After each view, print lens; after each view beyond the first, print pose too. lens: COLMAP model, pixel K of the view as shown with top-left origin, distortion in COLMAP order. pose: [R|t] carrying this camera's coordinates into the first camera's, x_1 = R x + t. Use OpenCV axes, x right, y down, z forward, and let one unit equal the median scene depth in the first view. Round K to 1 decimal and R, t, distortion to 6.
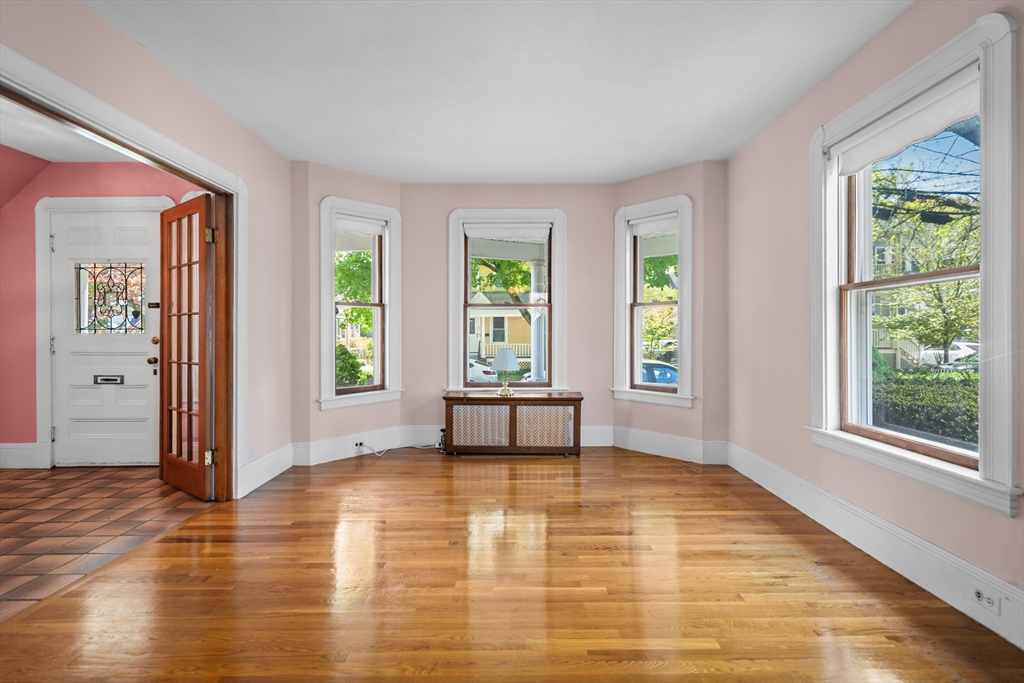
lens RADIAL K [[469.1, 0, 512.7], [0, 469.1, 339.2], [0, 0, 1]] dist [0.002888, 0.000003]
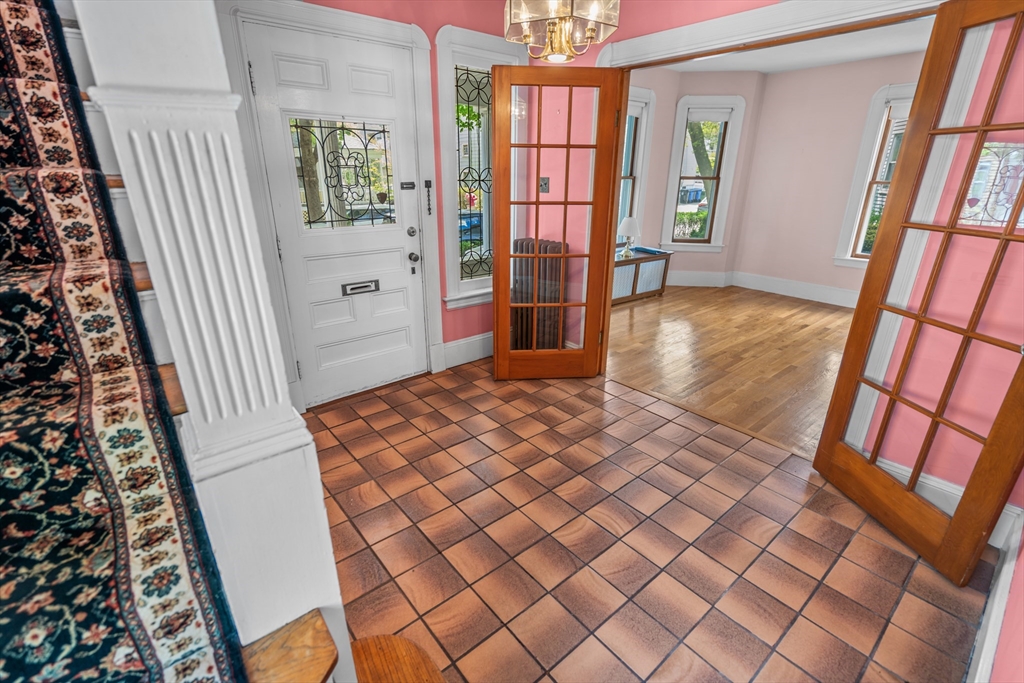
lens RADIAL K [[469.1, 0, 507.1], [0, 469.1, 340.8], [0, 0, 1]] dist [0.002888, 0.000003]
pose [[0.769458, -0.209196, 0.603466, -1.156115], [0.003101, 0.946052, 0.324000, -0.079930], [-0.638690, -0.247433, 0.728596, 0.264820]]
